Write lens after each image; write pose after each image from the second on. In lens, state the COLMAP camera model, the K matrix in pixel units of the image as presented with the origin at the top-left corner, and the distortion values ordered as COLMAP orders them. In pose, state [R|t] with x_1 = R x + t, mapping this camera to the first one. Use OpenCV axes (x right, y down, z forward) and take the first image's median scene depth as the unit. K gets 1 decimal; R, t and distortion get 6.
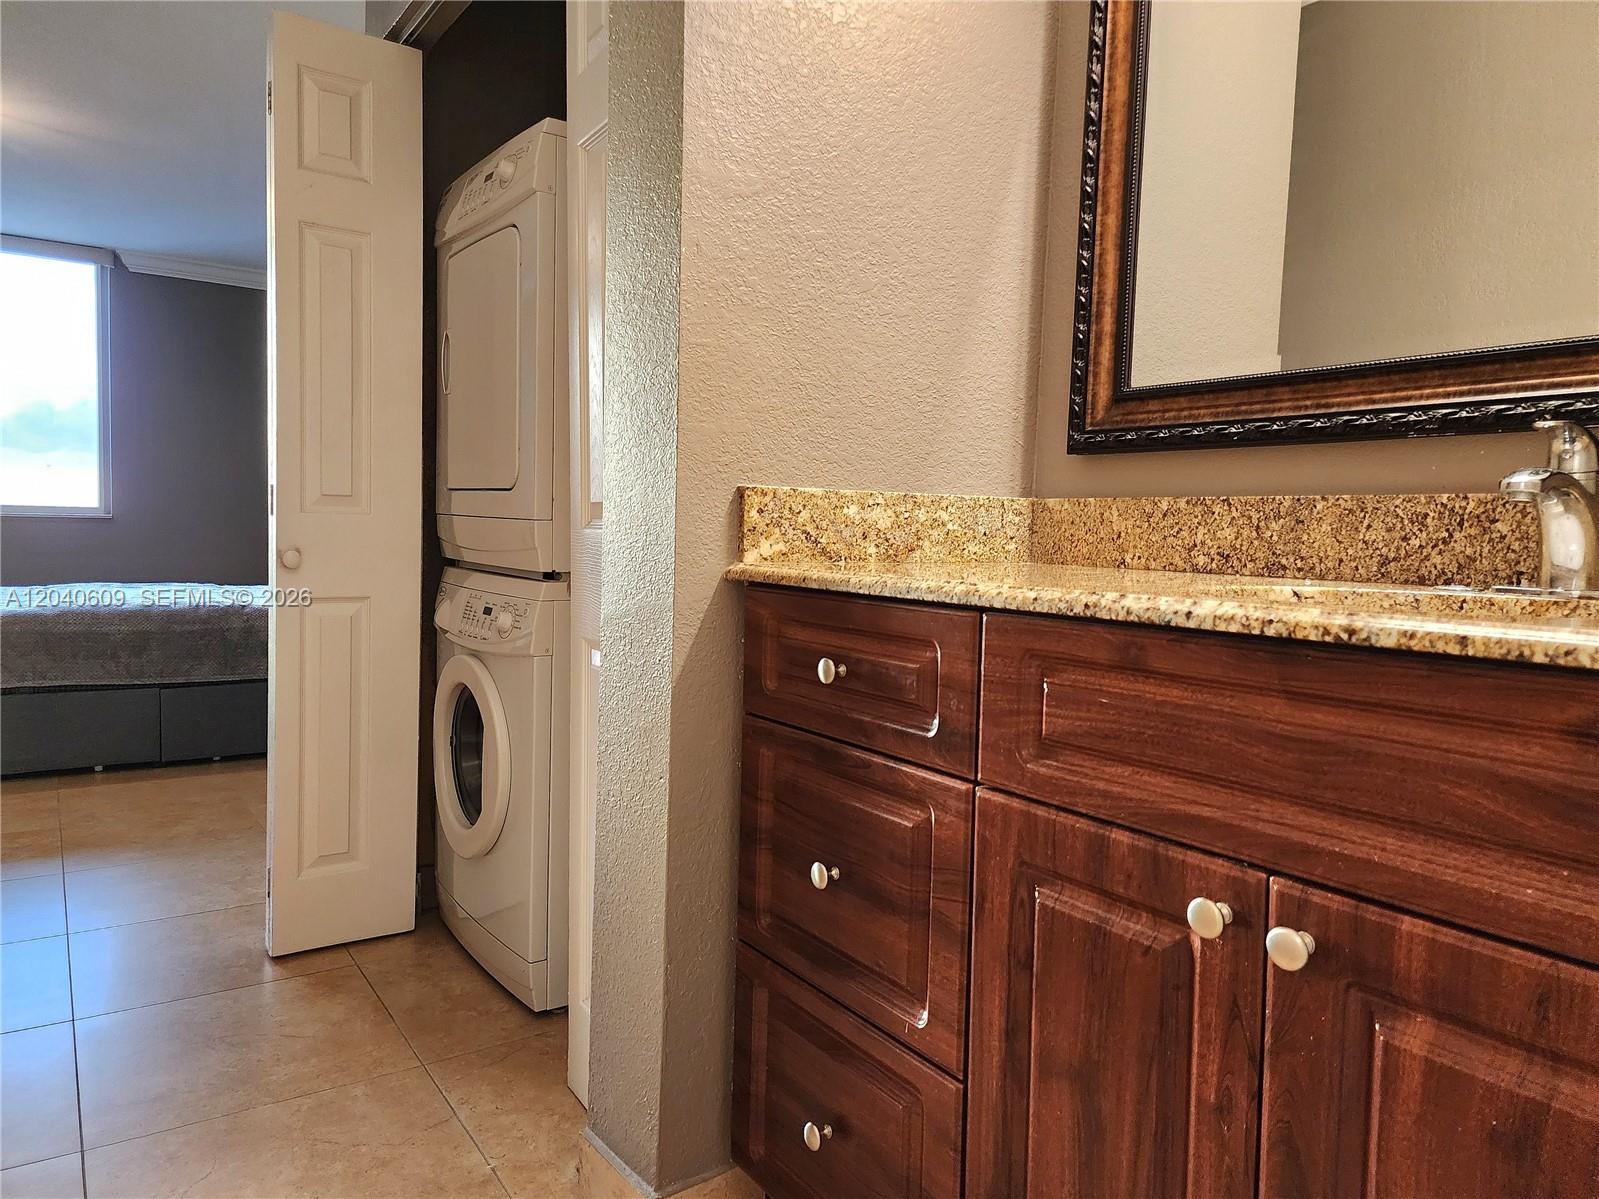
lens RADIAL K [[1086.1, 0, 804.2], [0, 1086.1, 597.9], [0, 0, 1]] dist [0.056555, -0.017065]
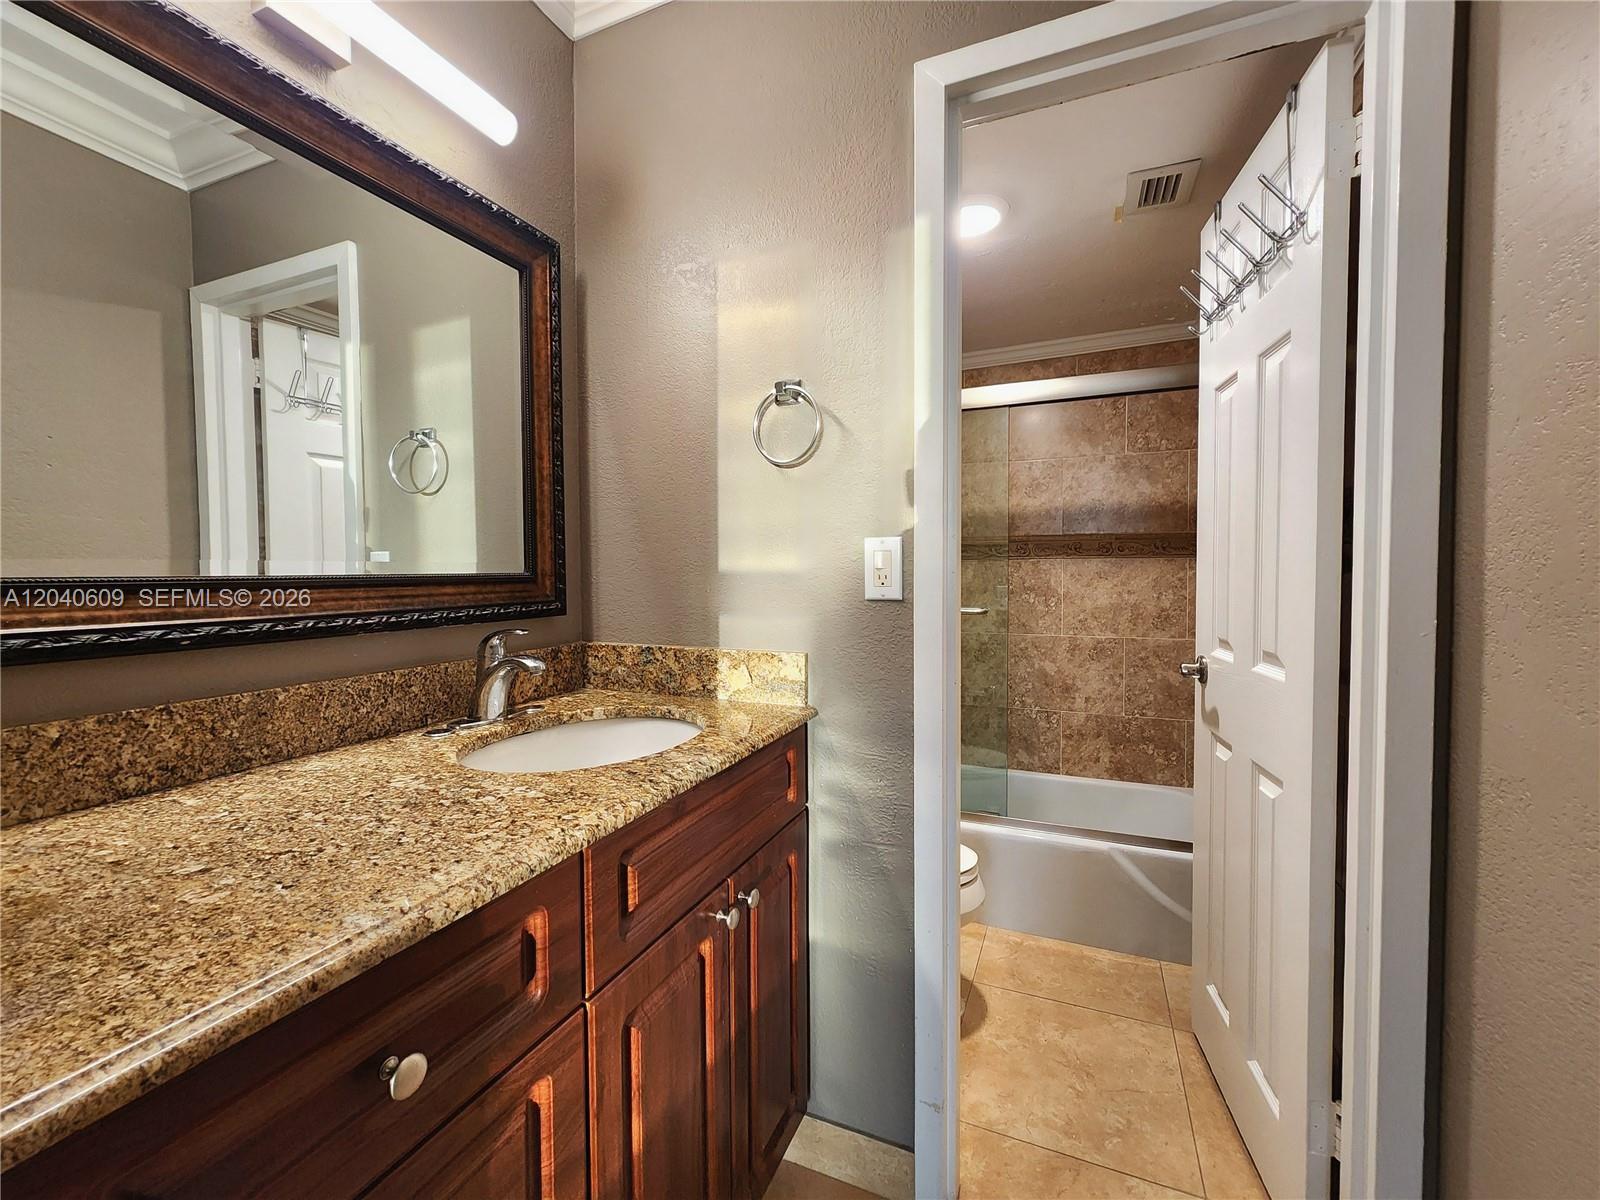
lens RADIAL K [[659.8, 0, 804.6], [0, 659.8, 595.0], [0, 0, 1]] dist [-0.000907, 0.000583]
pose [[-0.537072, -0.053433, 0.841843, -0.419142], [0.047829, 0.994457, 0.093633, -0.241251], [-0.842180, 0.090552, -0.531539, 0.951574]]
